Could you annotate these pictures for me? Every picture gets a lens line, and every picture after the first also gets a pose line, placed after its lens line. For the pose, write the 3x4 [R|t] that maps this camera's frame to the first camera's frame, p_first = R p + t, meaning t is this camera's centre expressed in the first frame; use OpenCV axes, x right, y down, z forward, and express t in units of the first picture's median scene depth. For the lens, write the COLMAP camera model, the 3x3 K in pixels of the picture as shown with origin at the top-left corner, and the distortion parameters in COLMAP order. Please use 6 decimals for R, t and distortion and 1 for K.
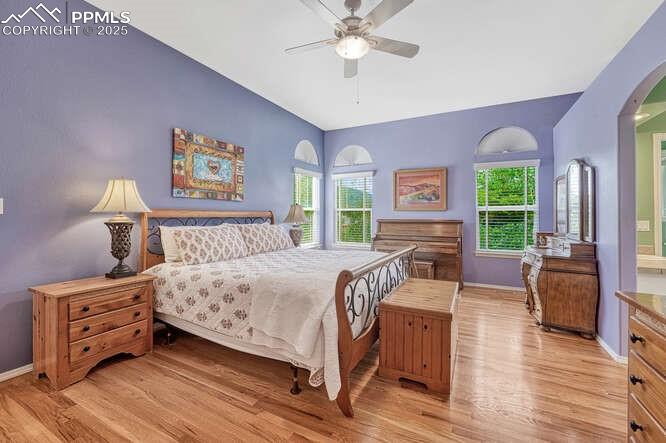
lens RADIAL K [[278.6, 0, 334.4], [0, 278.6, 214.5], [0, 0, 1]] dist [-0.001788, 0.000036]
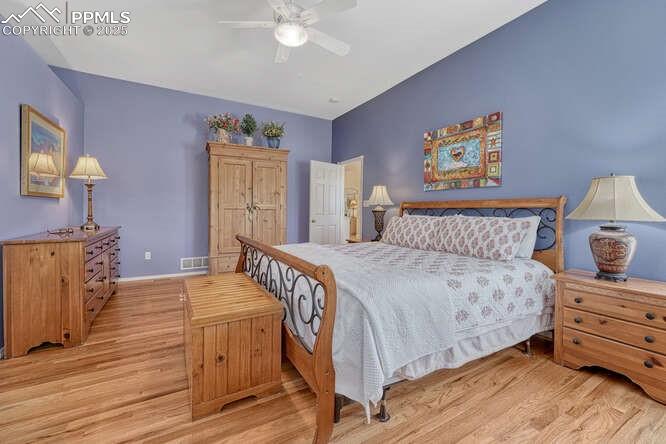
lens RADIAL K [[278.6, 0, 334.4], [0, 278.6, 215.0], [0, 0, 1]] dist [-0.001788, 0.000036]
pose [[-0.537287, 0.002546, -0.843396, 0.567181], [-0.010348, 0.999900, 0.009610, 0.028018], [0.843336, 0.013891, -0.537207, 1.149488]]
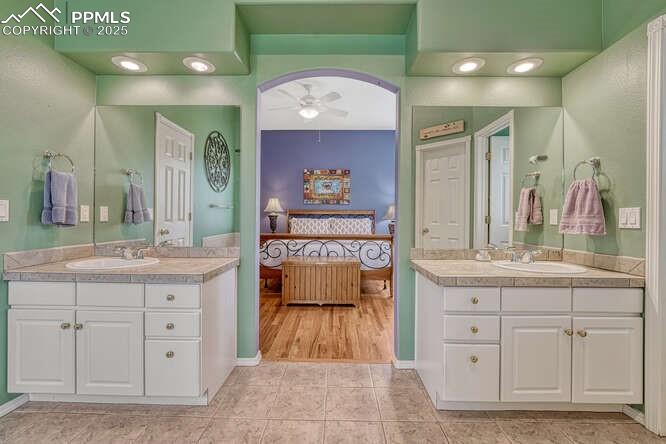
lens RADIAL K [[278.6, 0, 334.4], [0, 278.6, 215.0], [0, 0, 1]] dist [-0.001788, 0.000036]
pose [[0.450303, -0.014043, -0.892766, 1.138573], [-0.001162, 0.999866, -0.016314, 0.042143], [0.892875, 0.008383, 0.450226, 0.253697]]
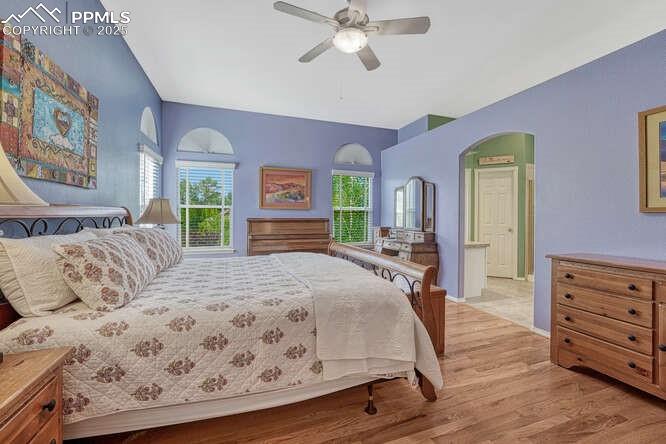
lens RADIAL K [[282.7, 0, 334.1], [0, 282.7, 215.9], [0, 0, 1]] dist [-0.009157, 0.000465]
pose [[0.677917, -0.002199, 0.735136, -0.472508], [-0.006267, 0.999942, 0.008770, -0.000304], [-0.735112, -0.010552, 0.677863, 0.255287]]
